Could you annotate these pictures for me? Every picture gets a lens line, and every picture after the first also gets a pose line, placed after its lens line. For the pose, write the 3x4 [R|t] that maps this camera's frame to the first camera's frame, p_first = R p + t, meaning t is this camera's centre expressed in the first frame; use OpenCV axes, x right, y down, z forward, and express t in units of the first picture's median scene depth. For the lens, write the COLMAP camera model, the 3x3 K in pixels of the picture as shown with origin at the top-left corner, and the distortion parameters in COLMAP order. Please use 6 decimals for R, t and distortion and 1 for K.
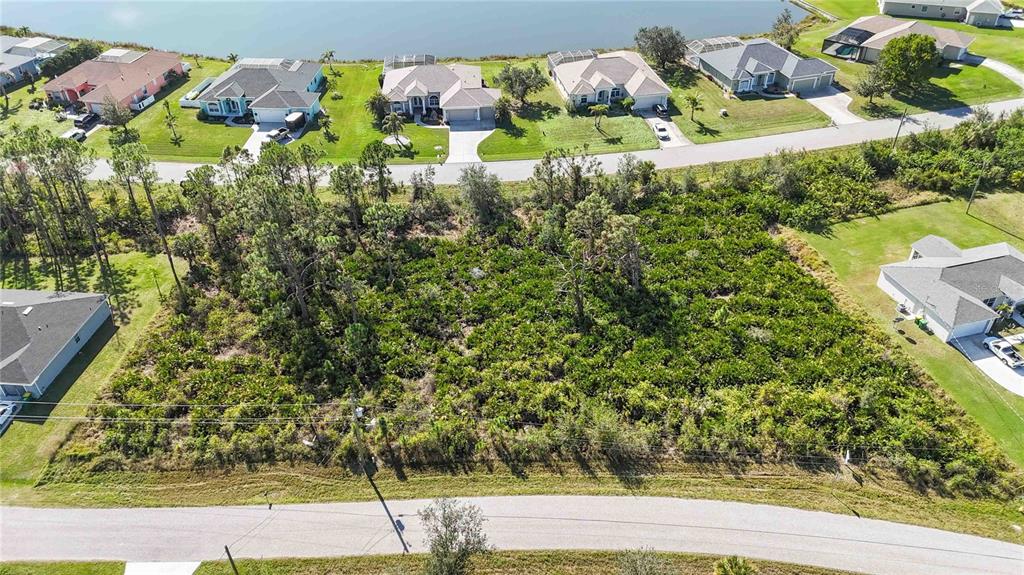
lens RADIAL K [[759.3, 0, 514.6], [0, 759.3, 290.9], [0, 0, 1]] dist [0.046194, -0.031567]
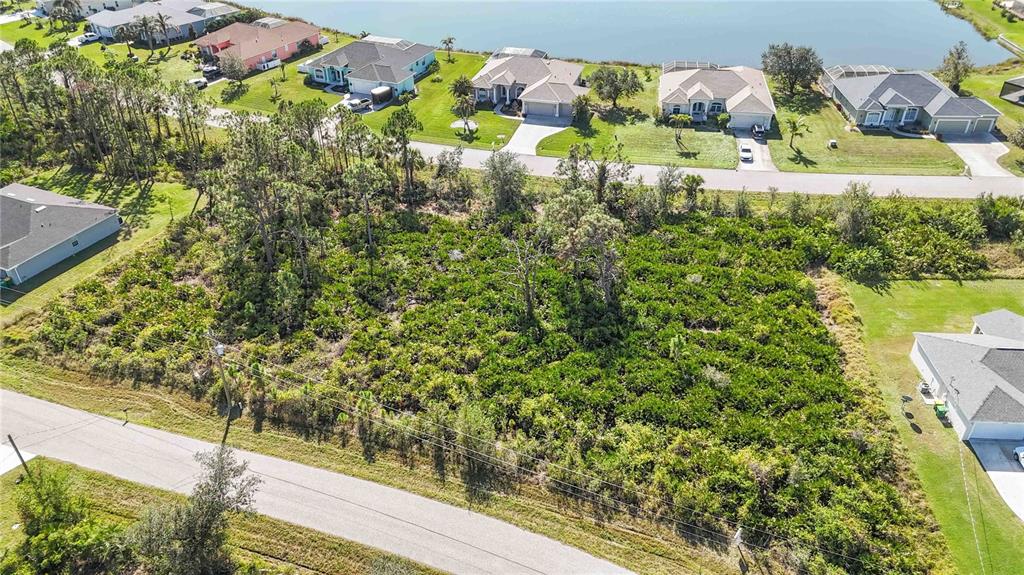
lens RADIAL K [[759.3, 0, 511.2], [0, 759.3, 287.8], [0, 0, 1]] dist [0.046194, -0.031567]
pose [[0.942492, 0.186870, -0.277108, 0.292237], [-0.198431, 0.980014, -0.014020, 0.016074], [0.268950, 0.068200, 0.960737, 0.115623]]
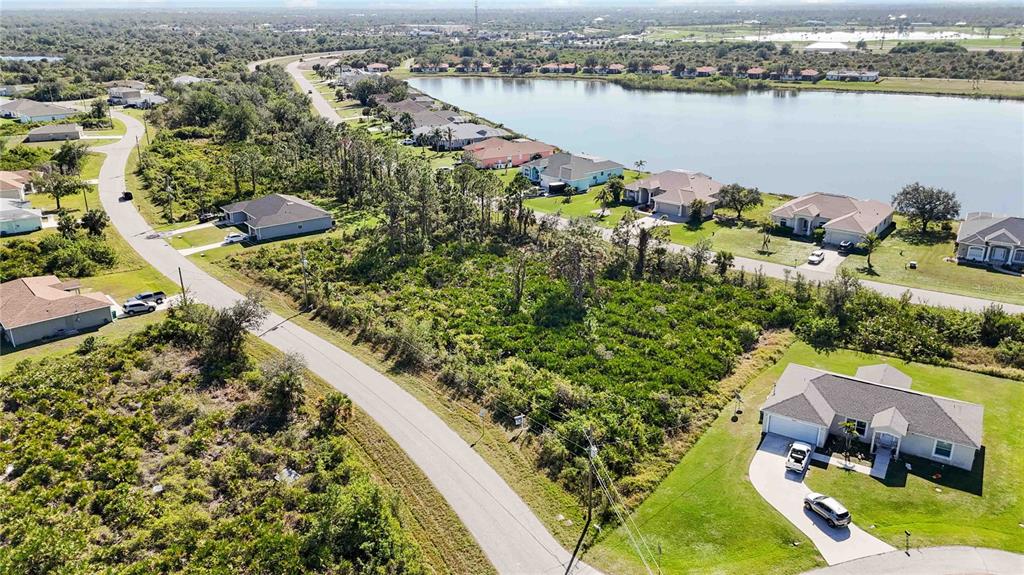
lens RADIAL K [[759.3, 0, 508.5], [0, 759.3, 285.1], [0, 0, 1]] dist [0.046194, -0.031567]
pose [[0.667854, 0.259855, -0.697458, 0.861483], [-0.438360, 0.894633, -0.086436, 0.110317], [0.601508, 0.363464, 0.711394, 0.109817]]
